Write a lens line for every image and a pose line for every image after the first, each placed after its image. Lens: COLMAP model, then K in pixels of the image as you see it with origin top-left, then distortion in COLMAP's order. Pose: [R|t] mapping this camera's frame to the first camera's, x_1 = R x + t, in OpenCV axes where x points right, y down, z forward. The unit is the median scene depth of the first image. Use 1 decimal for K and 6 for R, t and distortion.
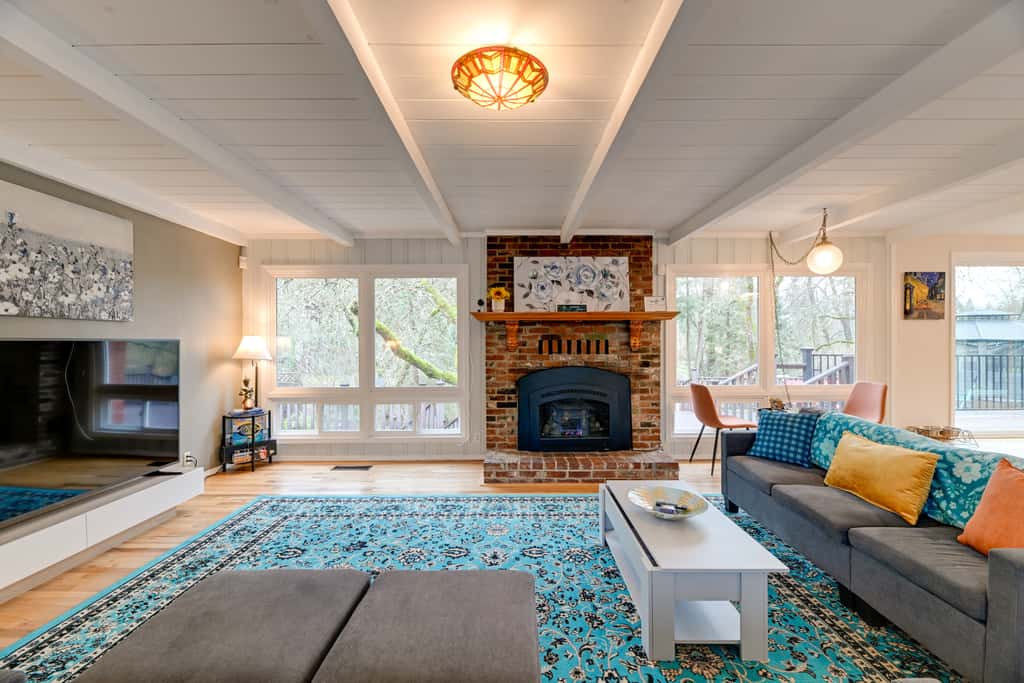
lens RADIAL K [[417.5, 0, 514.4], [0, 417.5, 344.6], [0, 0, 1]] dist [-0.000973, -0.000260]
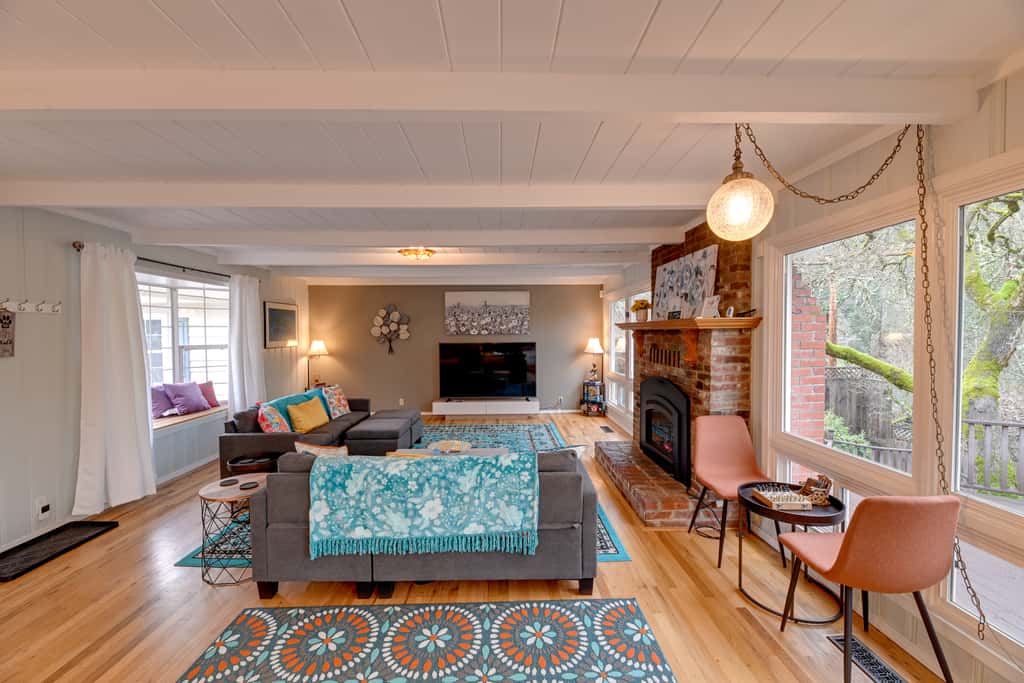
lens RADIAL K [[417.5, 0, 514.4], [0, 417.5, 344.6], [0, 0, 1]] dist [-0.000973, -0.000260]
pose [[0.031796, 0.034093, -0.998913, 1.074443], [0.002907, 0.999411, 0.034202, -0.056149], [0.999490, -0.003992, 0.031678, 0.632379]]
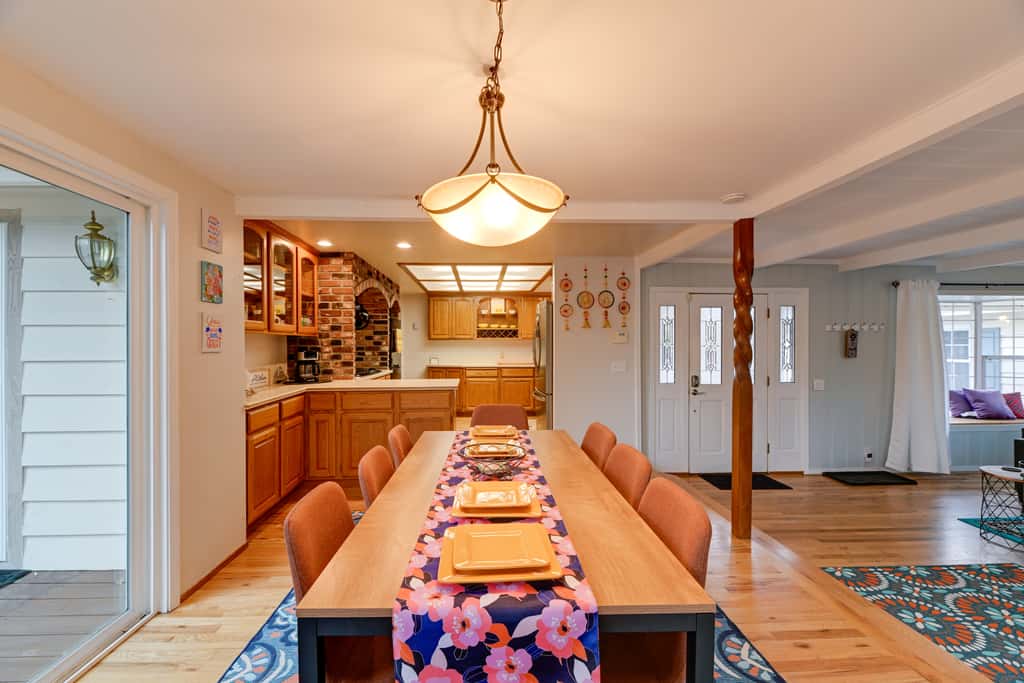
lens RADIAL K [[421.6, 0, 492.6], [0, 421.6, 345.1], [0, 0, 1]] dist [-0.001402, -0.000466]
pose [[-0.999283, 0.006020, -0.037387, 1.401878], [0.005919, 0.999979, 0.002804, -0.059064], [0.037403, 0.002580, -0.999297, 0.945032]]
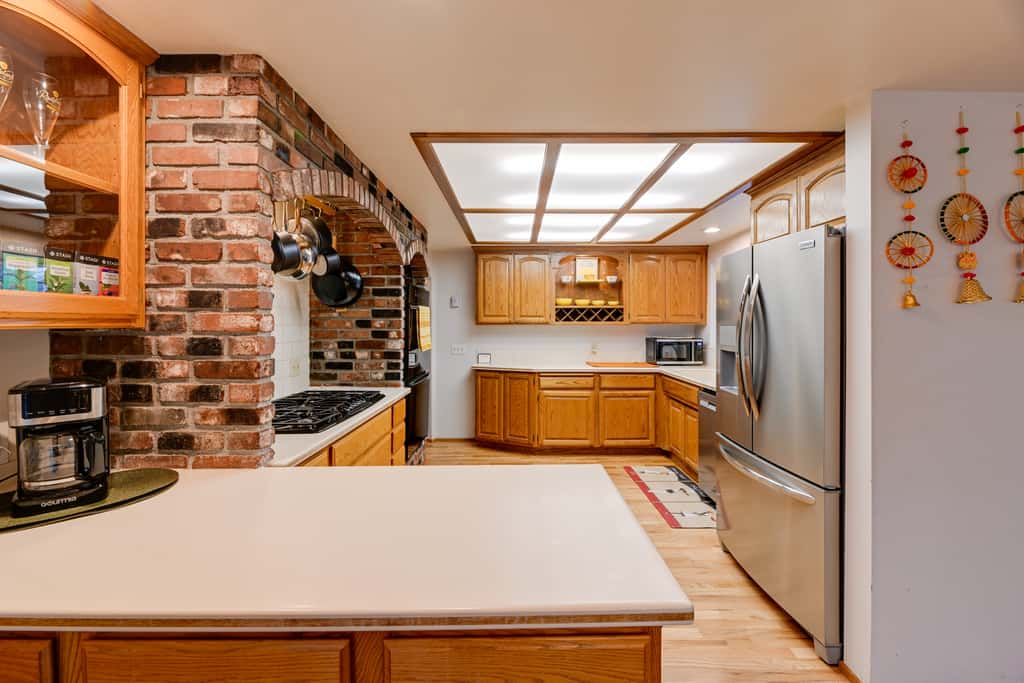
lens RADIAL K [[410.2, 0, 509.7], [0, 410.2, 322.8], [0, 0, 1]] dist [-0.000089, -0.000055]
pose [[-0.999993, 0.002363, 0.003057, 1.516840], [0.002364, 0.999997, 0.000394, -0.083242], [-0.003057, 0.000401, -0.999995, 0.196236]]
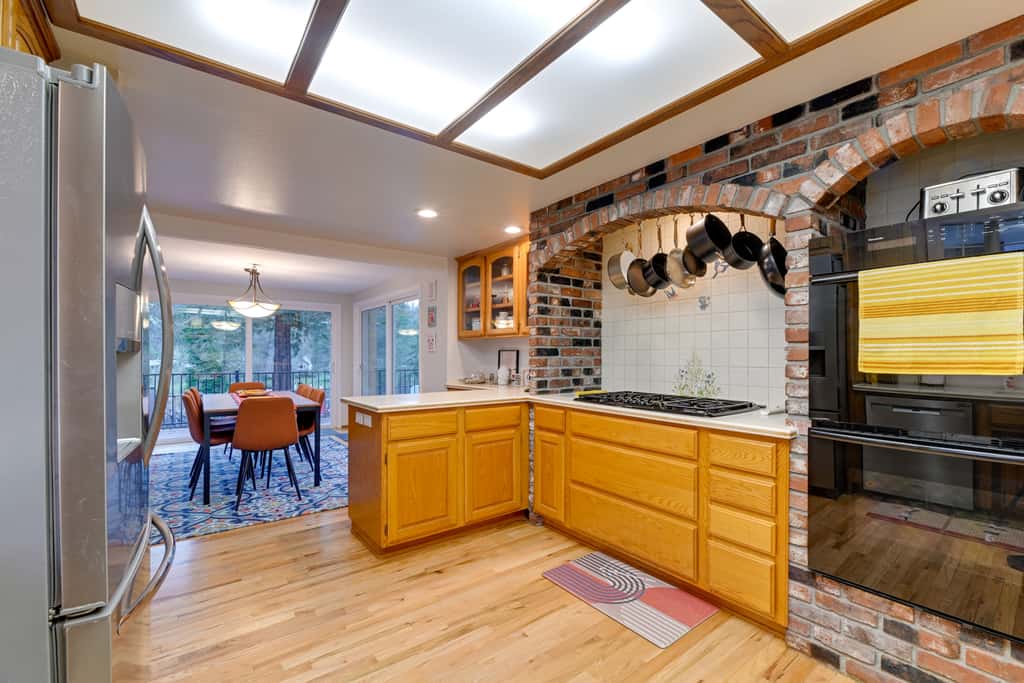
lens RADIAL K [[430.1, 0, 509.4], [0, 430.1, 354.8], [0, 0, 1]] dist [-0.000314, -0.000057]
pose [[0.795157, 0.003427, 0.606394, 1.250941], [-0.003980, 0.999992, -0.000432, -0.044731], [-0.606390, -0.002070, 0.795164, -0.667001]]
